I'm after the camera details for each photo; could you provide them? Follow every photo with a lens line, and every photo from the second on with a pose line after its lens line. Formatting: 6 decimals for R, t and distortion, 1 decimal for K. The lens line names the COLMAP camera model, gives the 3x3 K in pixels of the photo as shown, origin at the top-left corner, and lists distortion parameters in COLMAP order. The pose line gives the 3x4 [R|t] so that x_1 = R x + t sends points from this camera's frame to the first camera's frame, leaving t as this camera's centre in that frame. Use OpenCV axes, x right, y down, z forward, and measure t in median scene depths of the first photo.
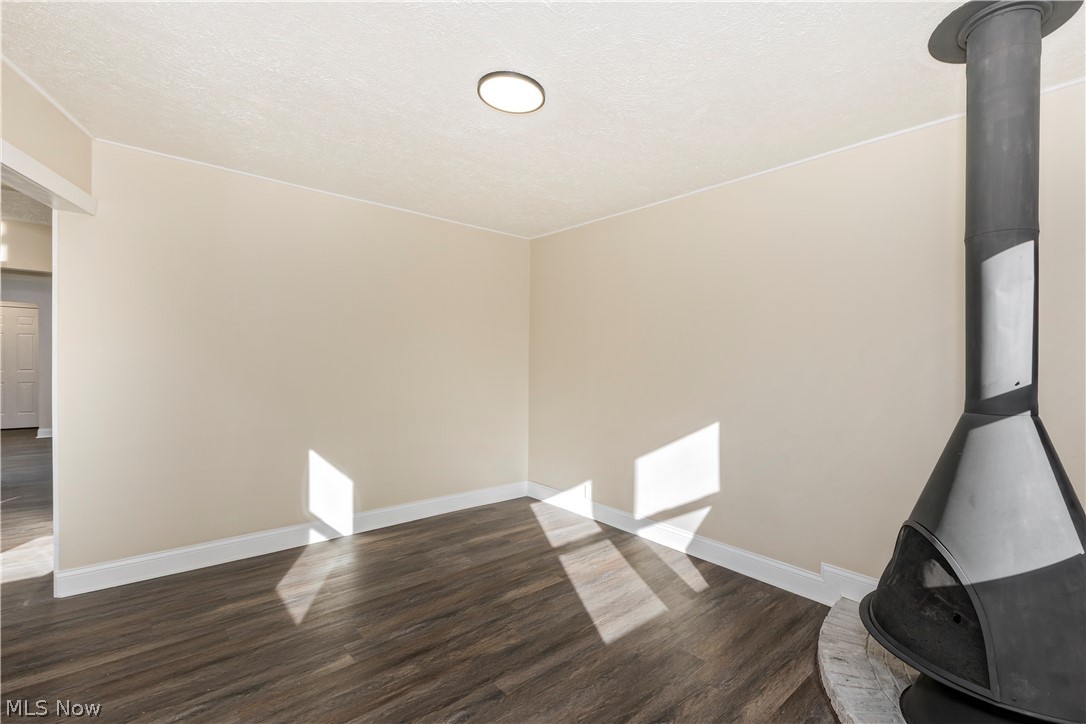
lens RADIAL K [[496.8, 0, 542.2], [0, 496.8, 358.0], [0, 0, 1]] dist [0.021404, 0.000303]
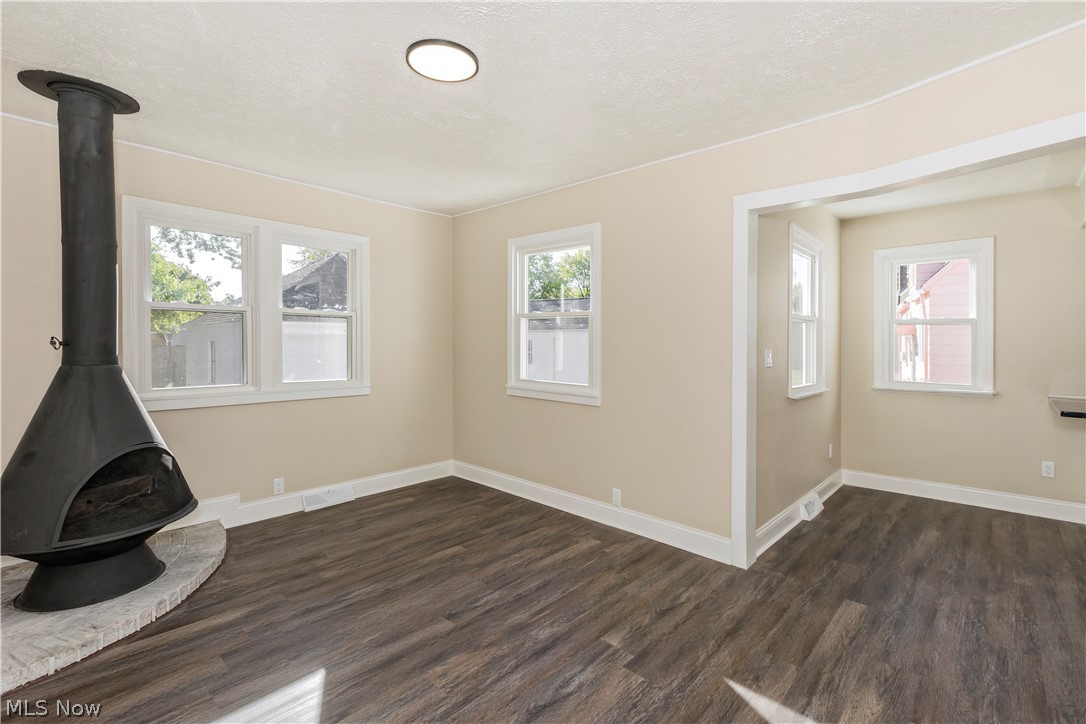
lens RADIAL K [[496.8, 0, 549.3], [0, 496.8, 353.4], [0, 0, 1]] dist [0.021404, 0.000303]
pose [[-0.984687, -0.016589, -0.173540, -0.092008], [-0.020173, 0.999618, 0.018909, 0.026469], [0.173160, 0.022120, -0.984645, 1.951076]]
